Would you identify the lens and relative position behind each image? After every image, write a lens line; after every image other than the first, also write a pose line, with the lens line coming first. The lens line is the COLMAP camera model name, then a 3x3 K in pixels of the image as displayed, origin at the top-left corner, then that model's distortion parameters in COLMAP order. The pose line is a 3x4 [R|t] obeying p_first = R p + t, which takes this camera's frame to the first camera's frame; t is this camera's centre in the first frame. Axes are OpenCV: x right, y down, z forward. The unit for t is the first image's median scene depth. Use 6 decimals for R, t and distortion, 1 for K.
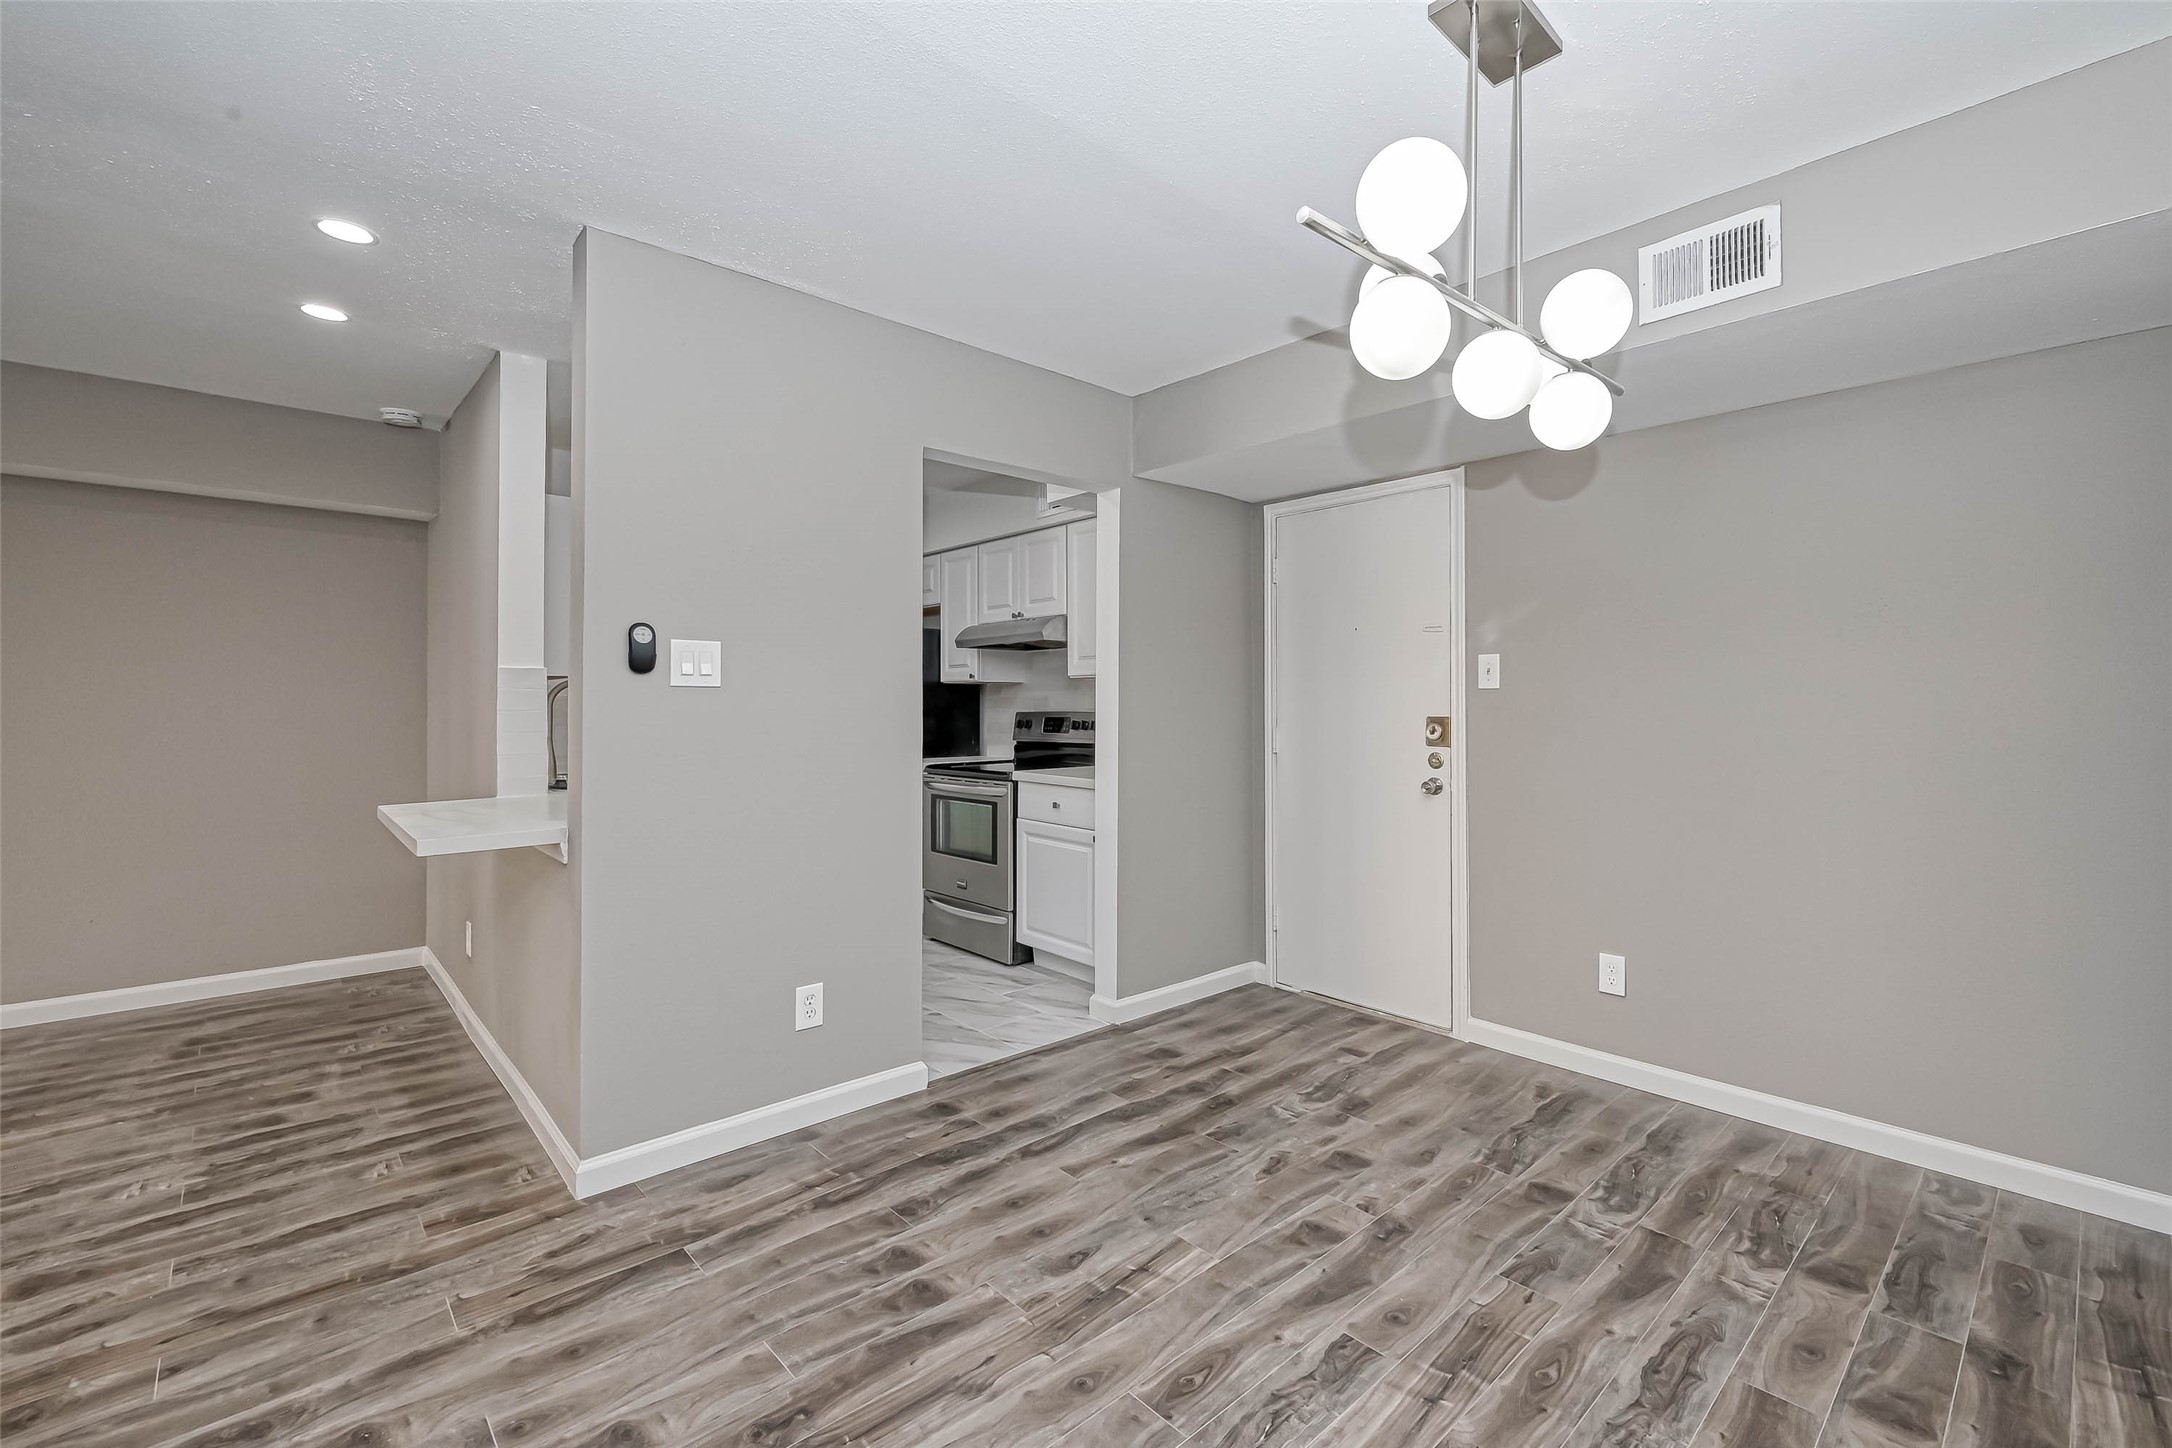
lens RADIAL K [[910.7, 0, 1154.6], [0, 910.7, 697.9], [0, 0, 1]] dist [0.001110, 0.000497]
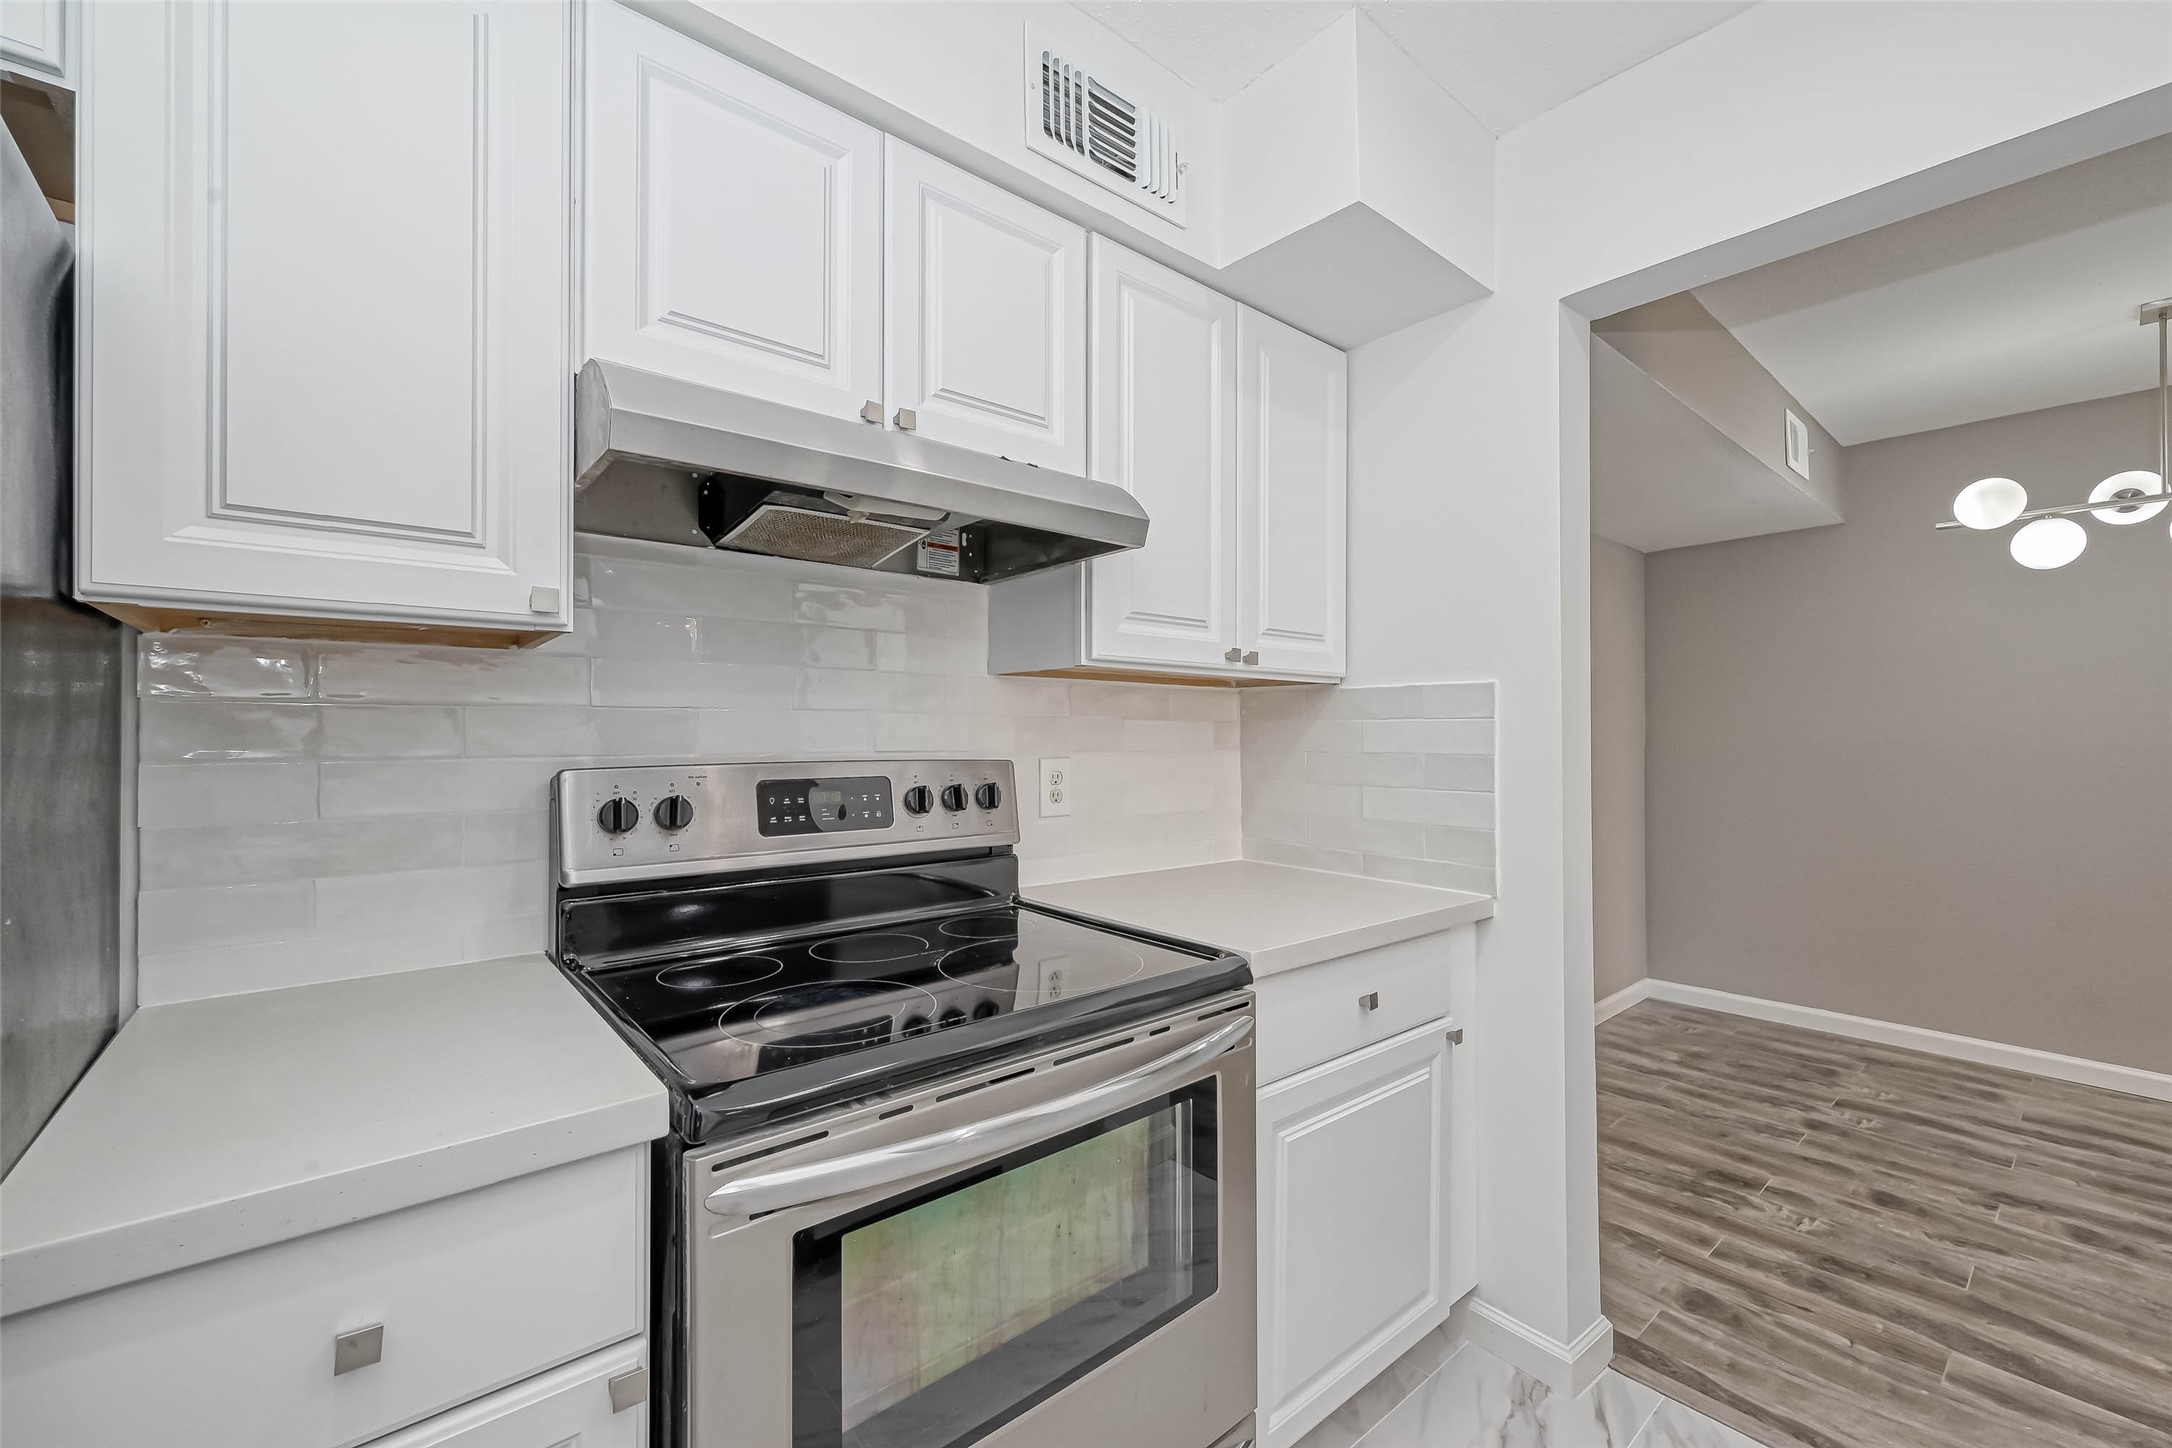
lens RADIAL K [[885.2, 0, 1068.0], [0, 885.2, 729.7], [0, 0, 1]] dist [0.001352, 0.000694]
pose [[0.075460, 0.008978, 0.997108, -0.729331], [-0.006644, 0.999942, -0.008500, 0.010866], [-0.997127, -0.005983, 0.075516, 1.626530]]
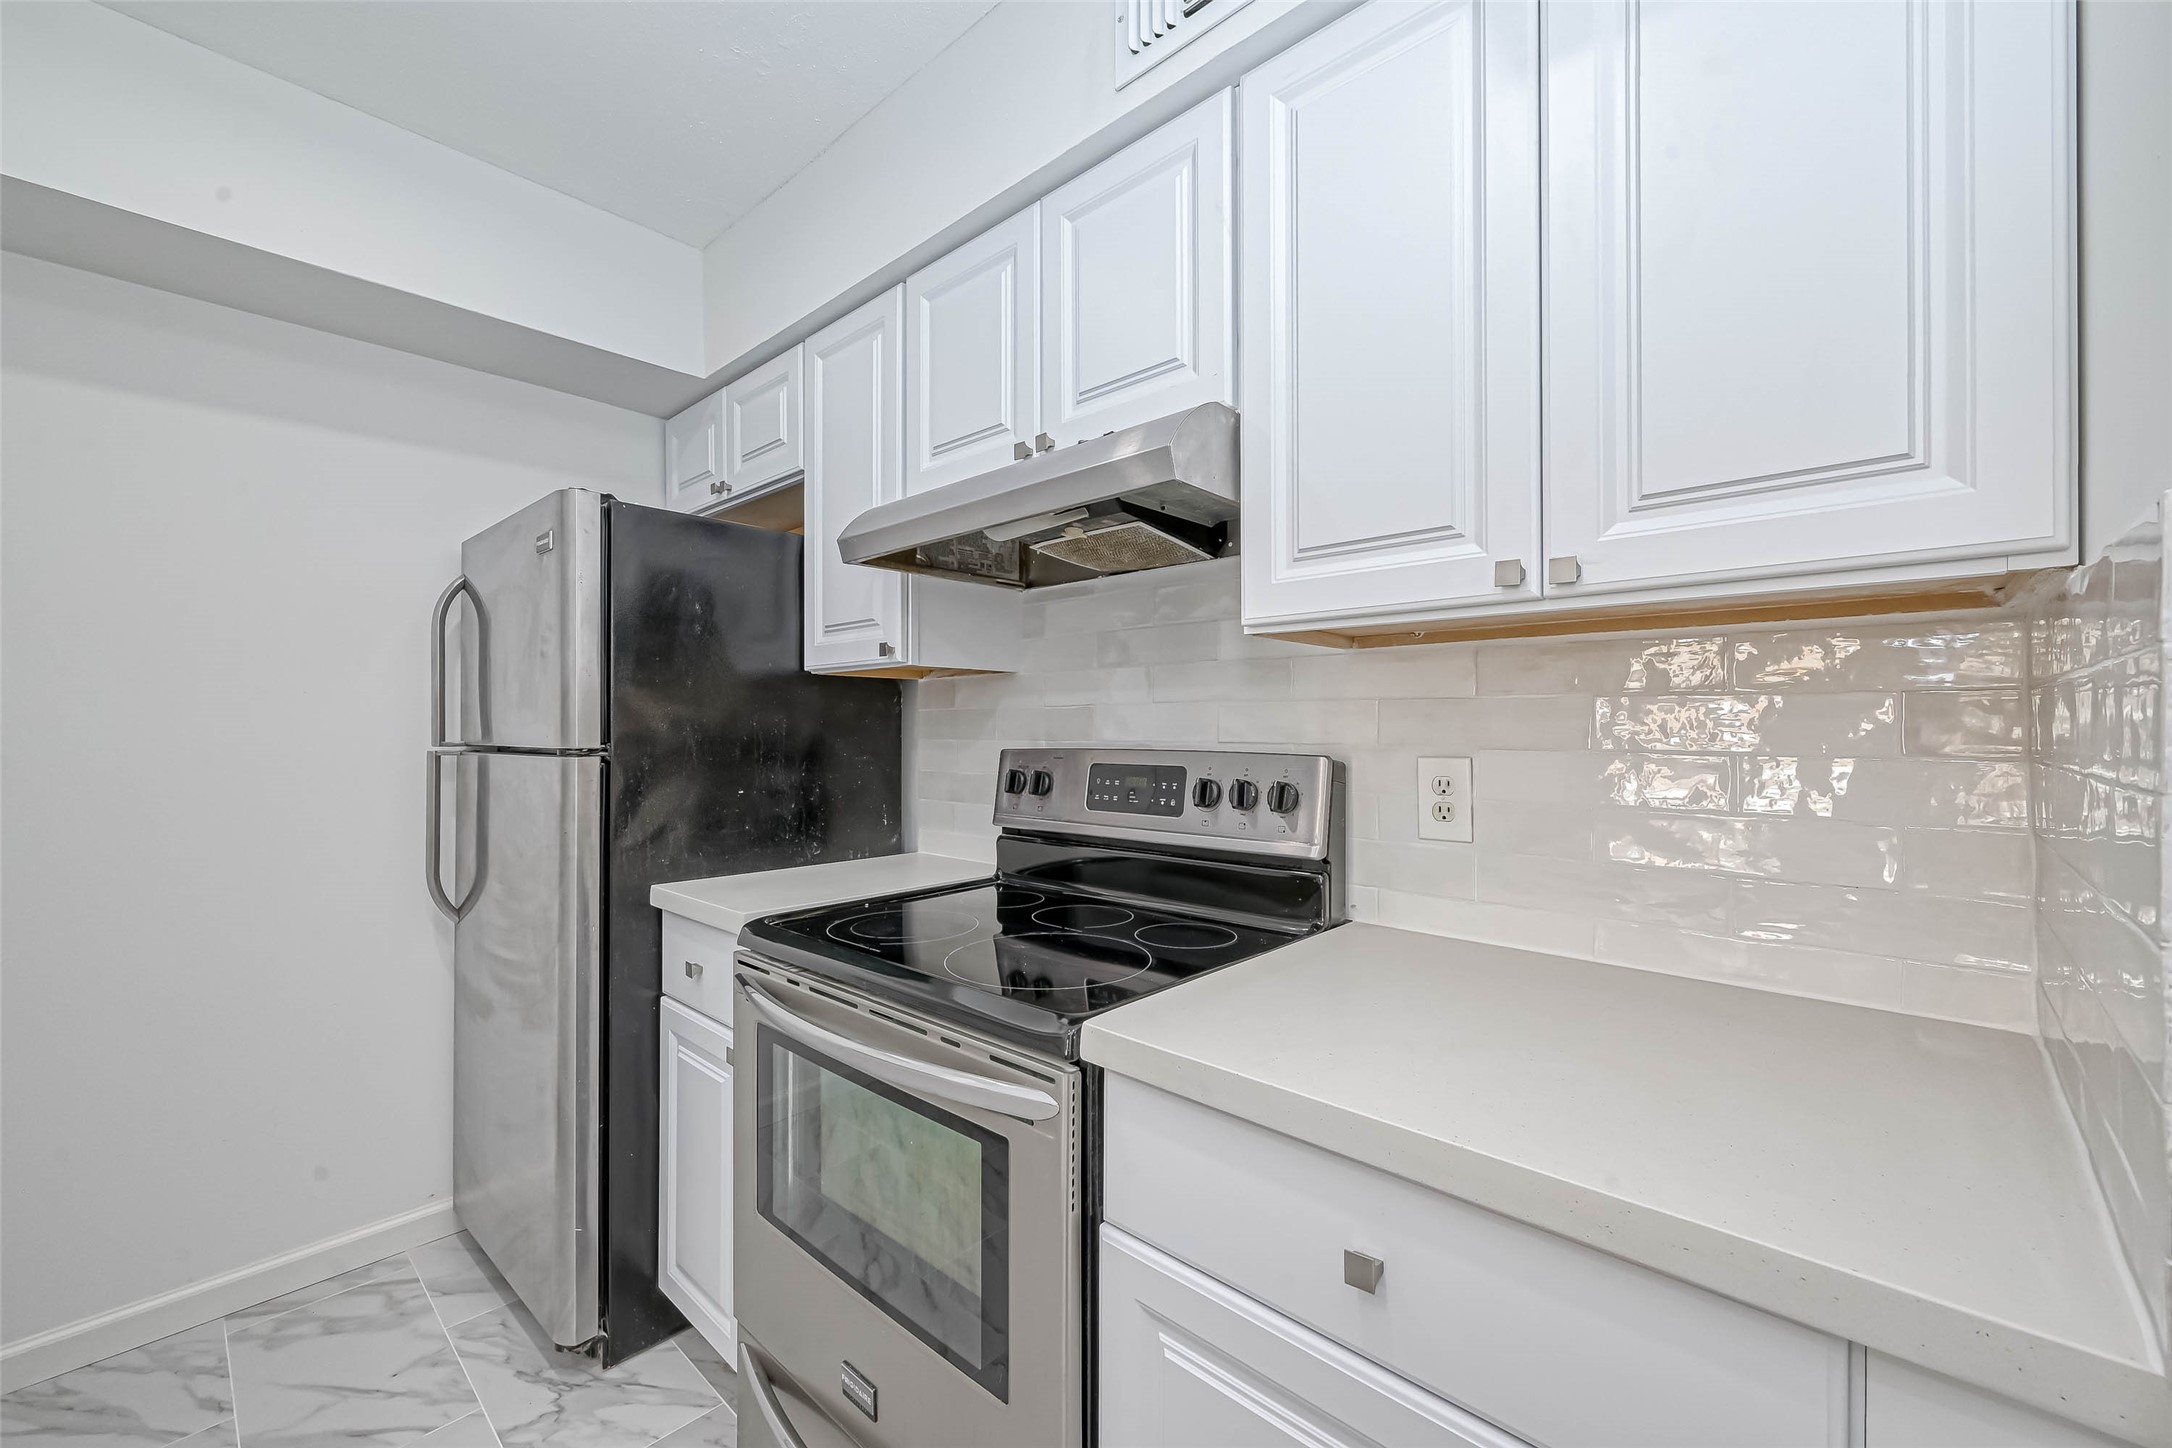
lens RADIAL K [[879.2, 0, 1108.2], [0, 879.2, 730.7], [0, 0, 1]] dist [0.001022, 0.000010]
pose [[0.997703, 0.005511, 0.067513, -0.255195], [-0.005813, 0.999974, 0.004269, 0.011554], [-0.067488, -0.004652, 0.997709, 1.218542]]
